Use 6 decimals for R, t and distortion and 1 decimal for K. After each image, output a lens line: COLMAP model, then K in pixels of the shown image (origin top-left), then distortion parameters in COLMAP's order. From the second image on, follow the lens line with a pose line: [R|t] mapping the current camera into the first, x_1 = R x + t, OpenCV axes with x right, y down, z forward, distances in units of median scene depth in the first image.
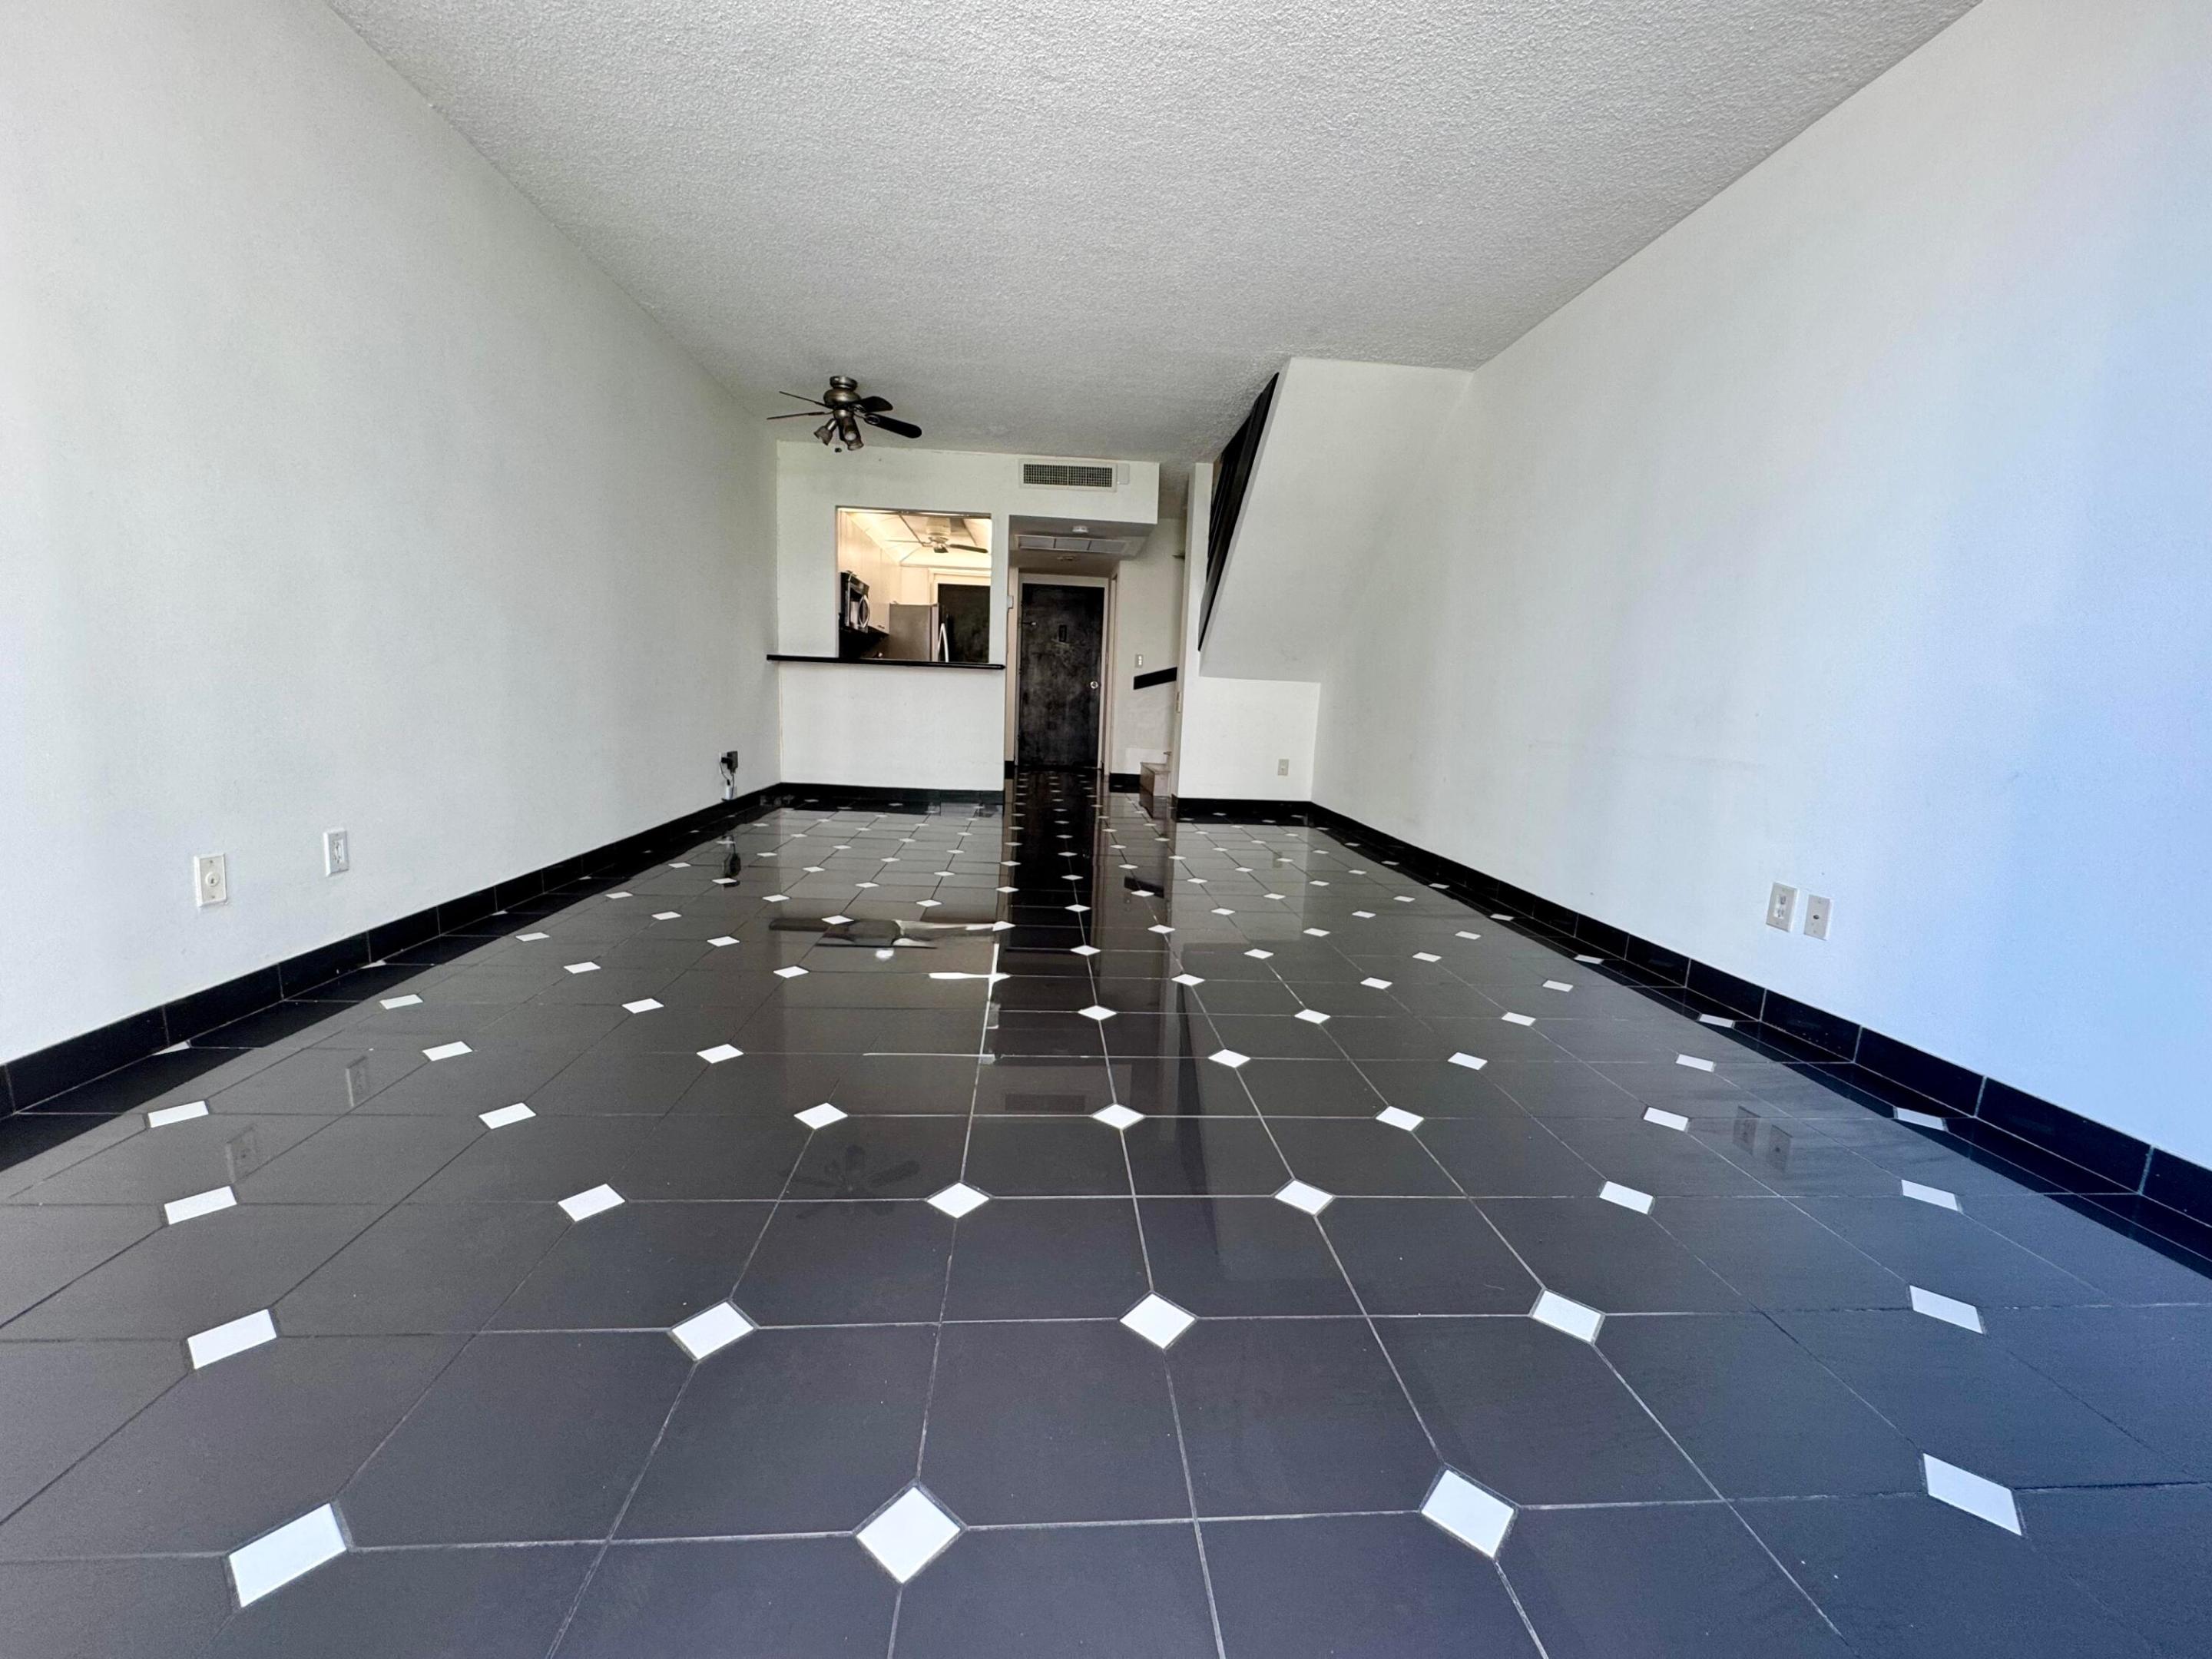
lens RADIAL K [[886.0, 0, 1105.3], [0, 886.0, 825.1], [0, 0, 1]] dist [-0.002513, 0.000298]
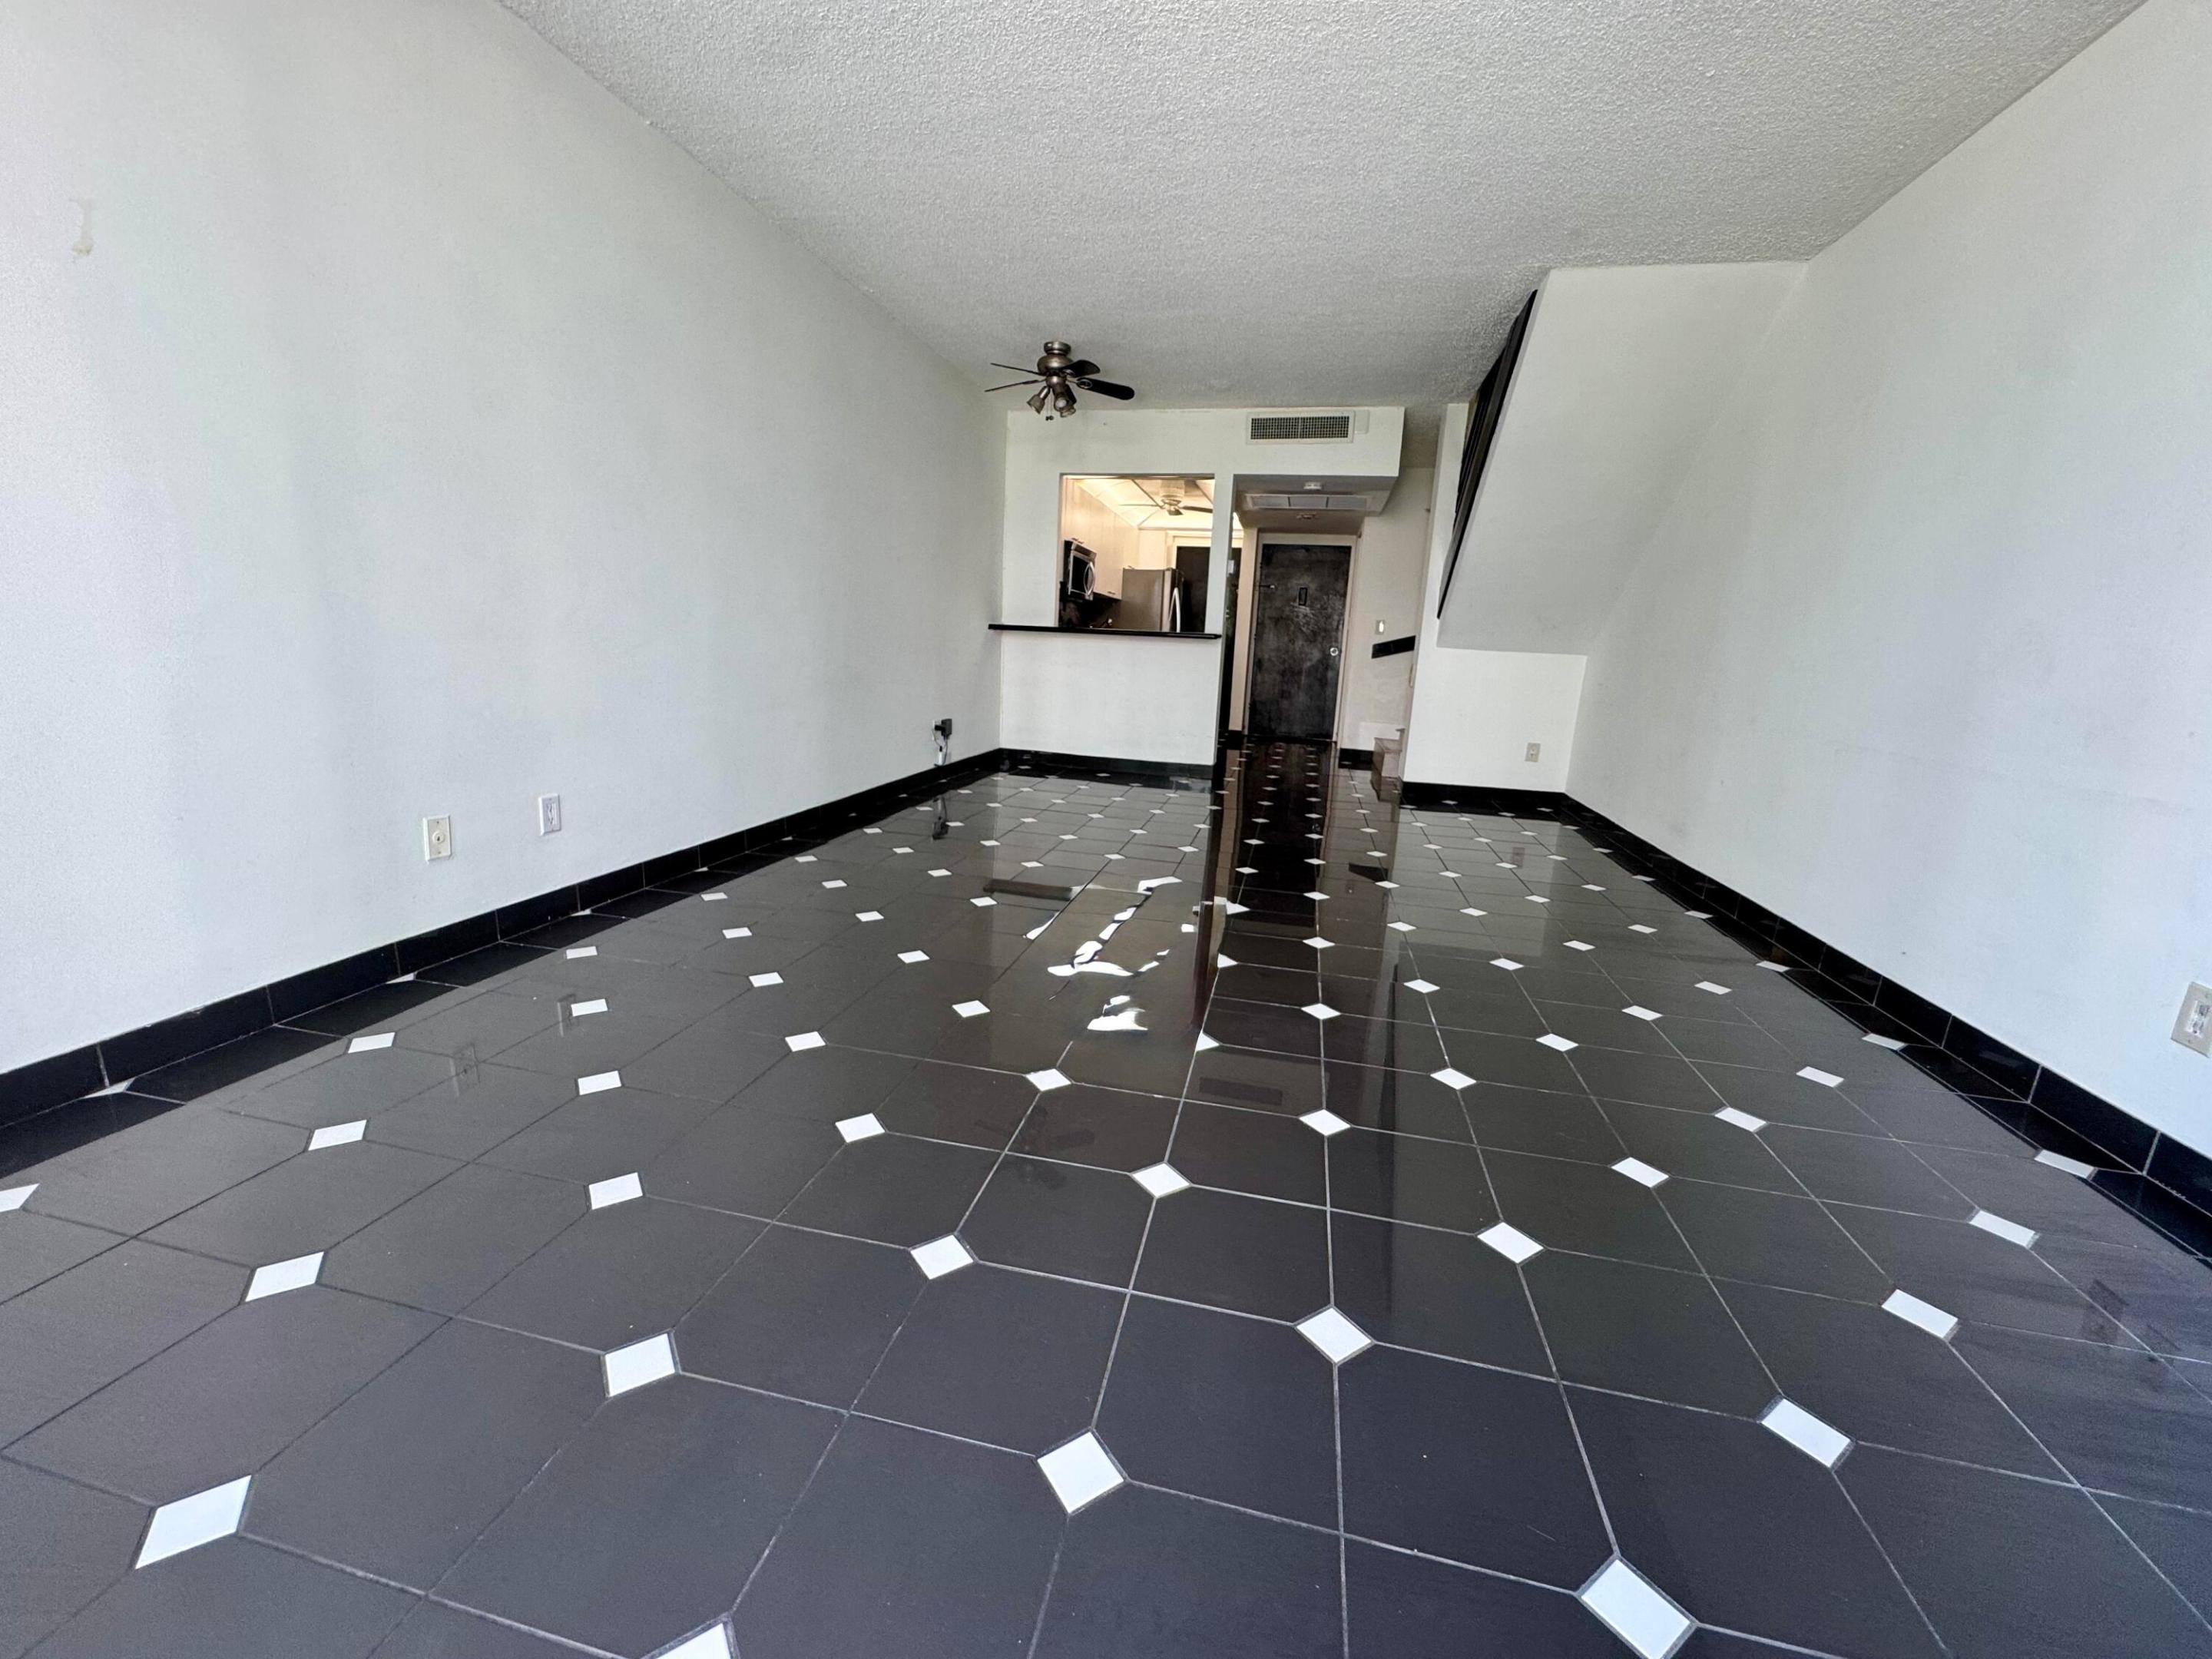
lens RADIAL K [[886.0, 0, 1105.3], [0, 886.0, 825.1], [0, 0, 1]] dist [-0.002513, 0.000298]
pose [[0.956184, 0.063861, -0.285716, 0.060494], [-0.050666, 0.997290, 0.053347, -0.022115], [0.288349, -0.036534, 0.956828, 0.046361]]
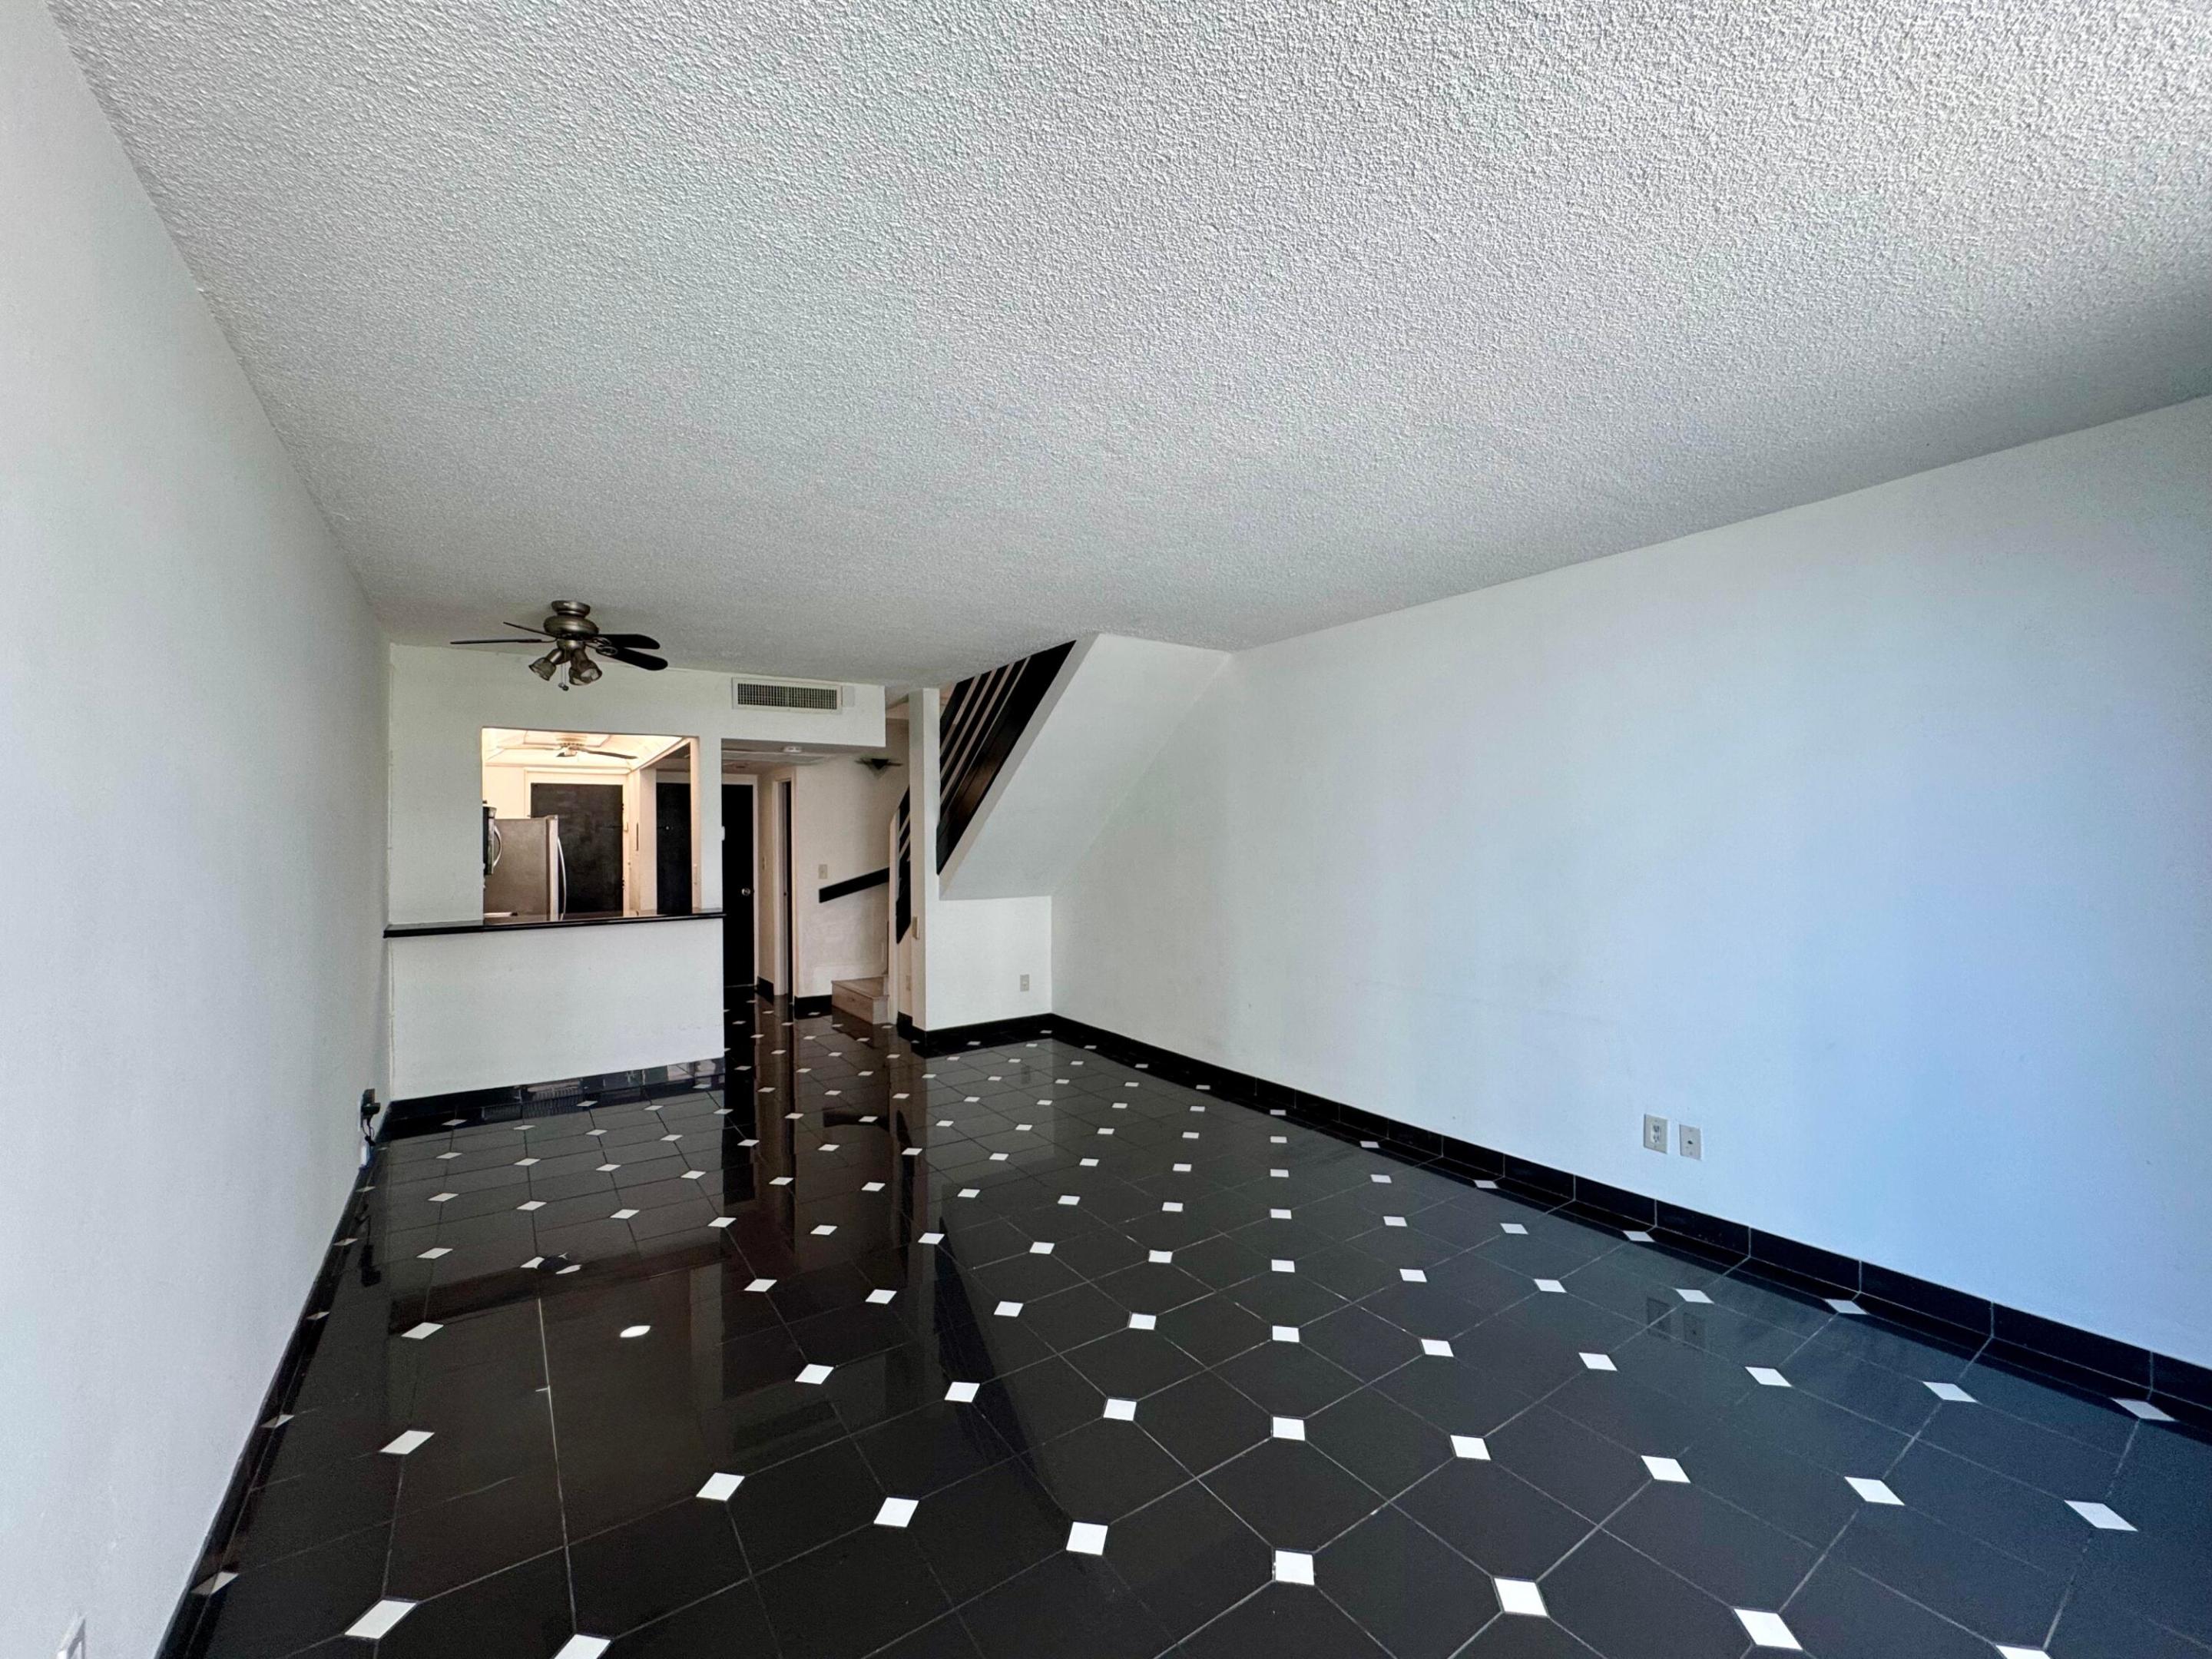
lens RADIAL K [[882.5, 0, 1107.8], [0, 882.5, 824.9], [0, 0, 1]] dist [-0.001418, -0.000027]
pose [[0.860221, -0.043927, 0.508026, -0.250039], [0.119838, 0.985794, -0.117680, -0.131123], [-0.495639, 0.162112, 0.853265, 0.093459]]
